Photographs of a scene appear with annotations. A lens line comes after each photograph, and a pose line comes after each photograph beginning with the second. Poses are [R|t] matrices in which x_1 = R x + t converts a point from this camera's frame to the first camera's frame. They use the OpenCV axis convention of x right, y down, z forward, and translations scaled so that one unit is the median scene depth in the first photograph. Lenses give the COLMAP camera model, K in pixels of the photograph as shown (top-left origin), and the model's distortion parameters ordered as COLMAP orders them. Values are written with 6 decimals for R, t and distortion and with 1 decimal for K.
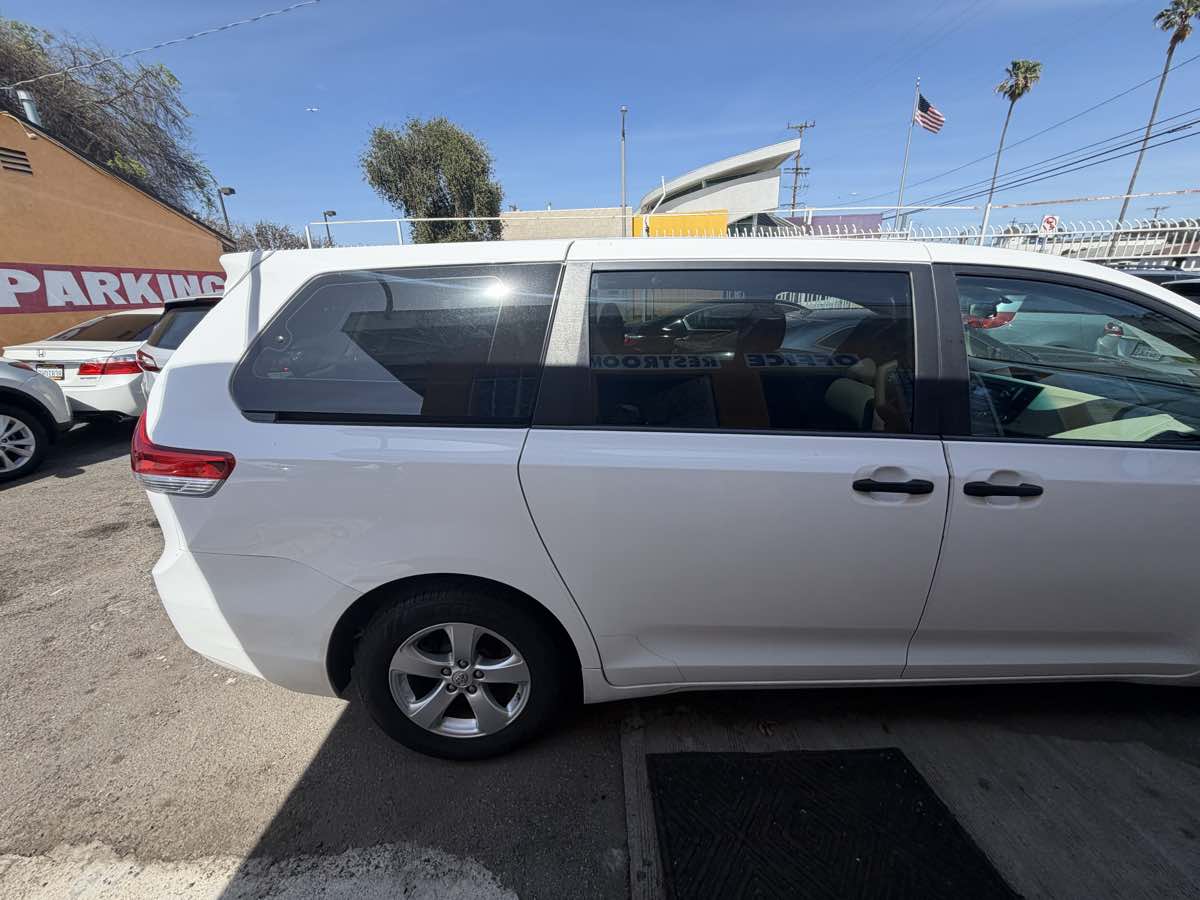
lens RADIAL K [[479.9, 0, 598.0], [0, 479.9, 446.9], [0, 0, 1]] dist [-0.000324, 0.000190]
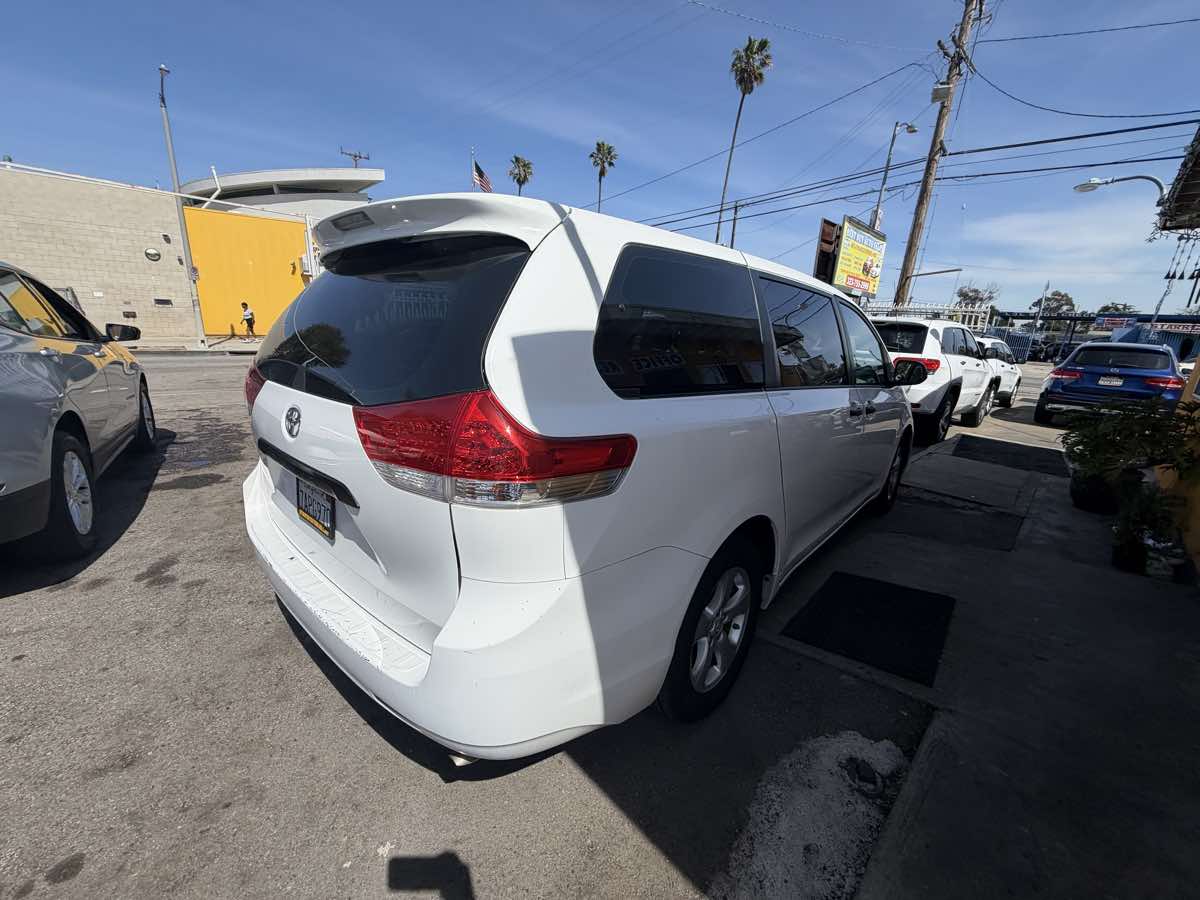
lens RADIAL K [[479.9, 0, 599.7], [0, 479.9, 444.1], [0, 0, 1]] dist [-0.000324, 0.000190]
pose [[0.677790, -0.127452, 0.724124, -1.131490], [0.169868, 0.985361, 0.014433, 0.006853], [-0.715364, 0.113223, 0.689518, 0.361873]]
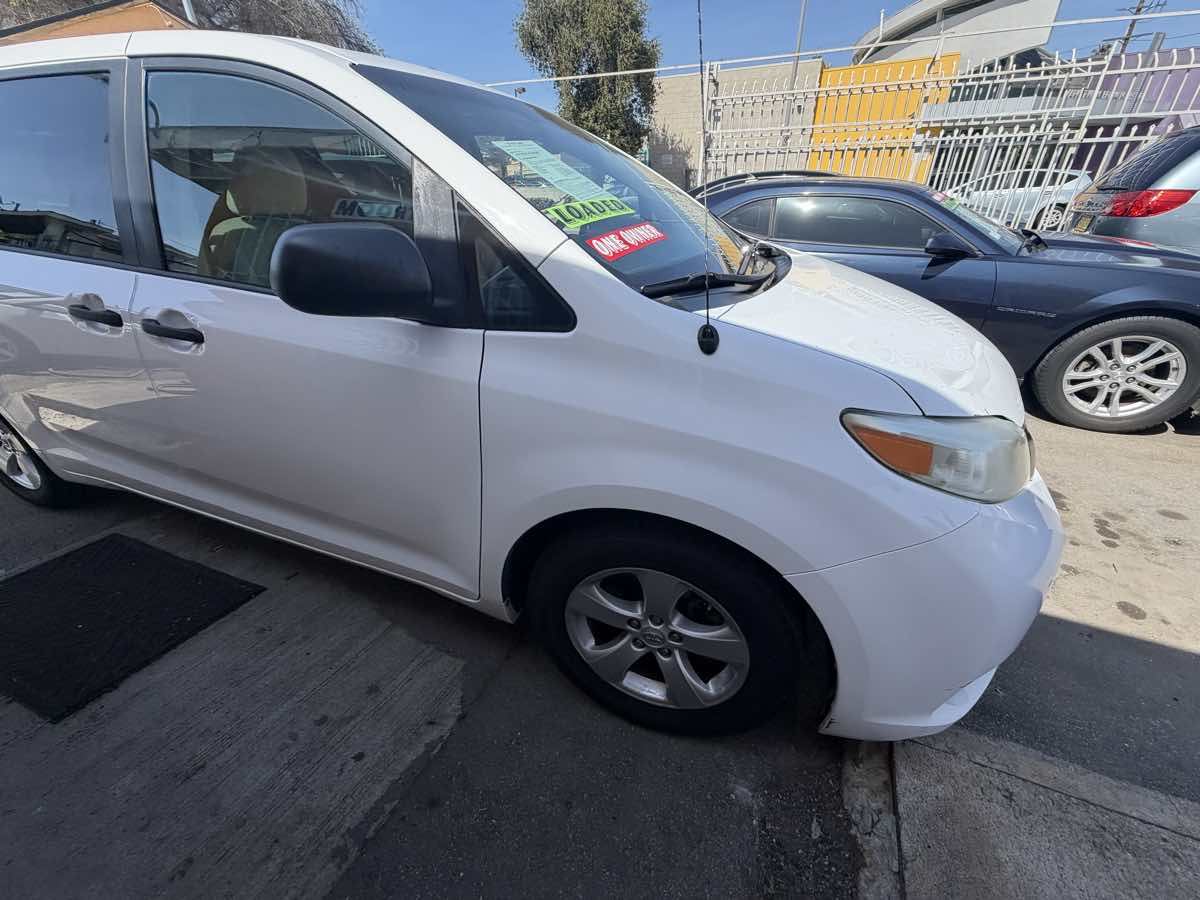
lens RADIAL K [[479.9, 0, 597.7], [0, 479.9, 446.9], [0, 0, 1]] dist [-0.000324, 0.000190]
pose [[0.925242, 0.187620, -0.329735, 1.583466], [-0.119054, 0.968839, 0.217203, 0.005234], [0.360212, -0.161709, 0.918748, 0.335723]]
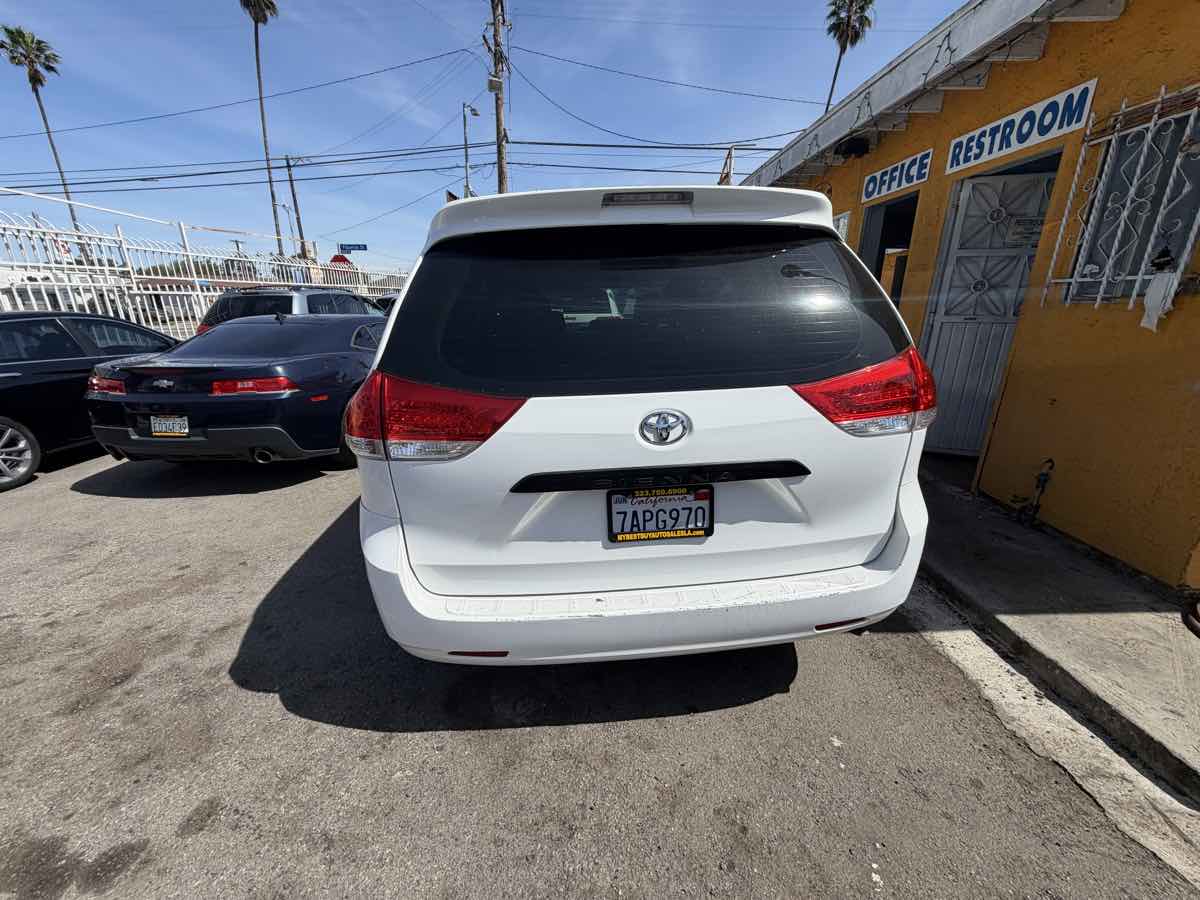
lens RADIAL K [[479.9, 0, 599.4], [0, 479.9, 445.9], [0, 0, 1]] dist [-0.000324, 0.000190]
pose [[-0.056058, -0.266693, 0.962150, -1.589944], [0.325621, 0.906092, 0.270126, -0.311128], [-0.943837, 0.328439, 0.036047, 1.380298]]
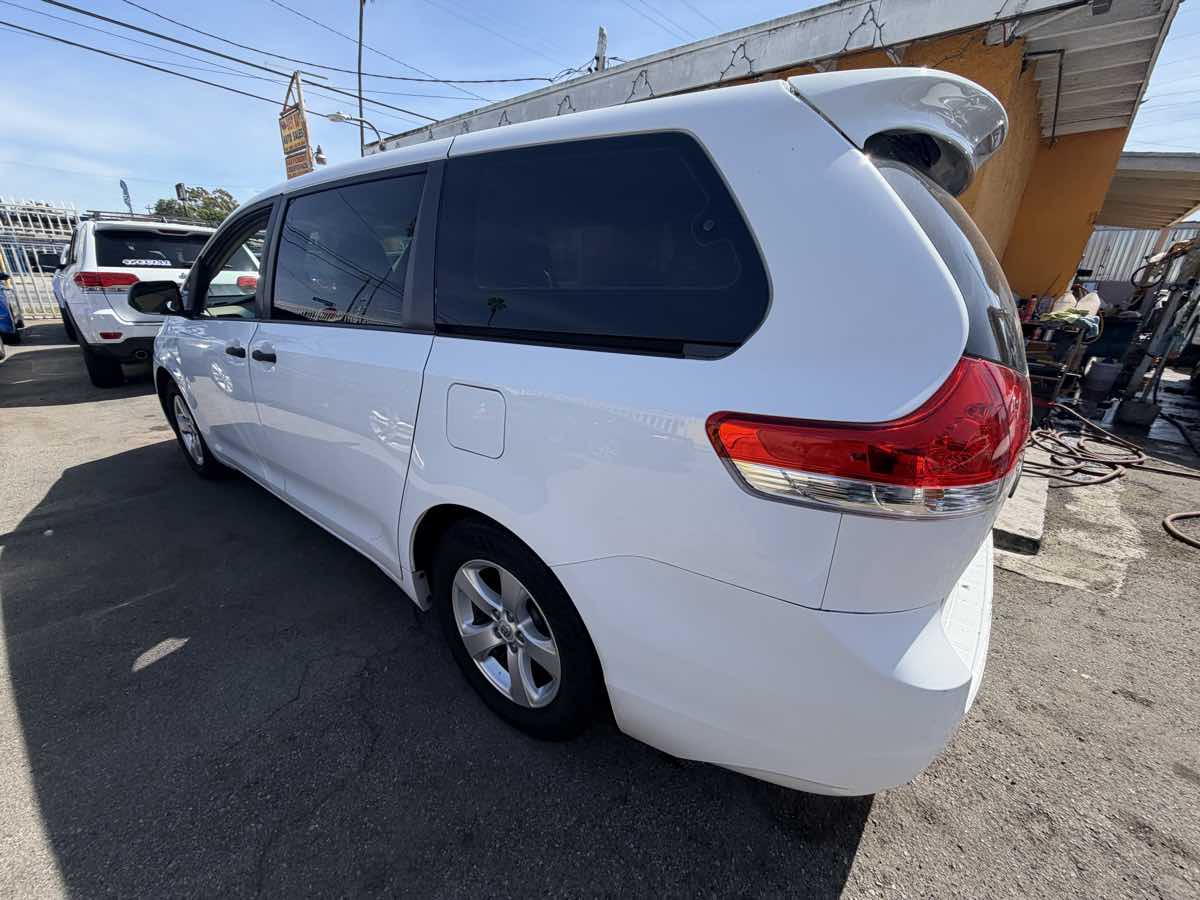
lens RADIAL K [[479.9, 0, 605.3], [0, 479.9, 448.0], [0, 0, 1]] dist [-0.000324, 0.000190]
pose [[-0.779743, -0.217400, 0.587144, -0.838187], [0.177384, 0.822648, 0.540171, -0.537654], [-0.600446, 0.525345, -0.602891, 2.169257]]
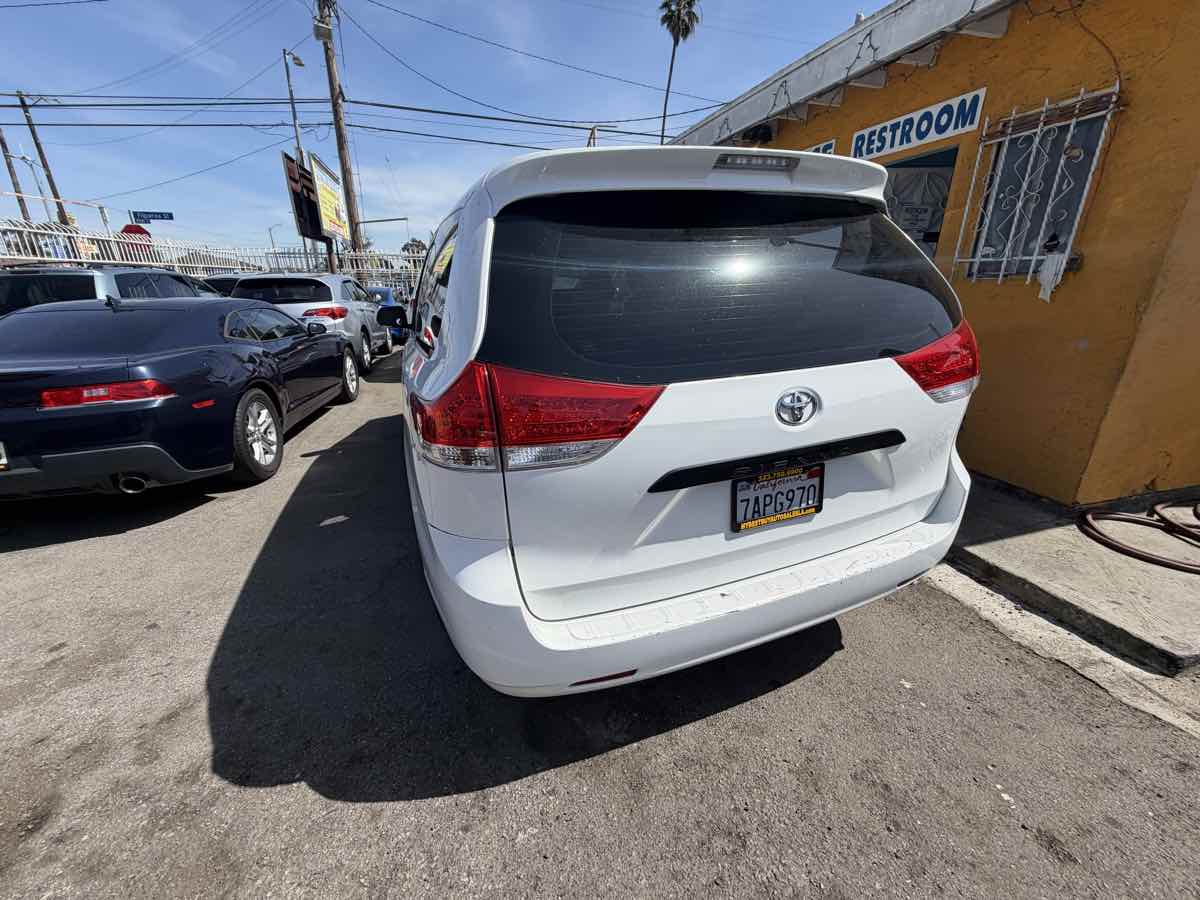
lens RADIAL K [[479.9, 0, 598.8], [0, 479.9, 445.0], [0, 0, 1]] dist [-0.000324, 0.000190]
pose [[-0.330625, -0.280570, 0.901092, -1.437159], [0.316430, 0.866565, 0.385923, -0.421096], [-0.889134, 0.412729, -0.197727, 1.723866]]
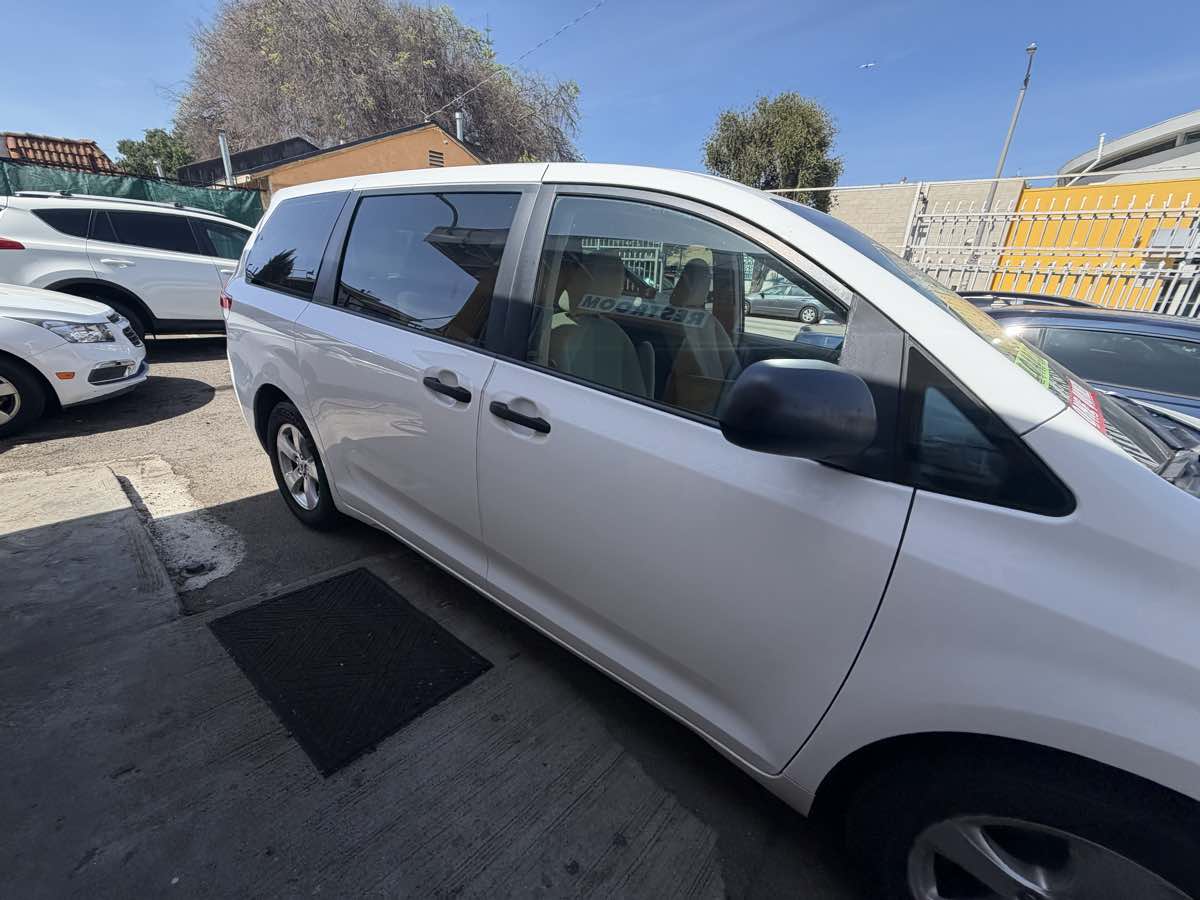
lens RADIAL K [[479.9, 0, 599.4], [0, 479.9, 446.3], [0, 0, 1]] dist [-0.000324, 0.000190]
pose [[0.781836, 0.273548, -0.560272, 1.246182], [-0.258256, 0.959985, 0.108318, -0.001139], [0.567482, 0.060006, 0.821196, 0.243800]]
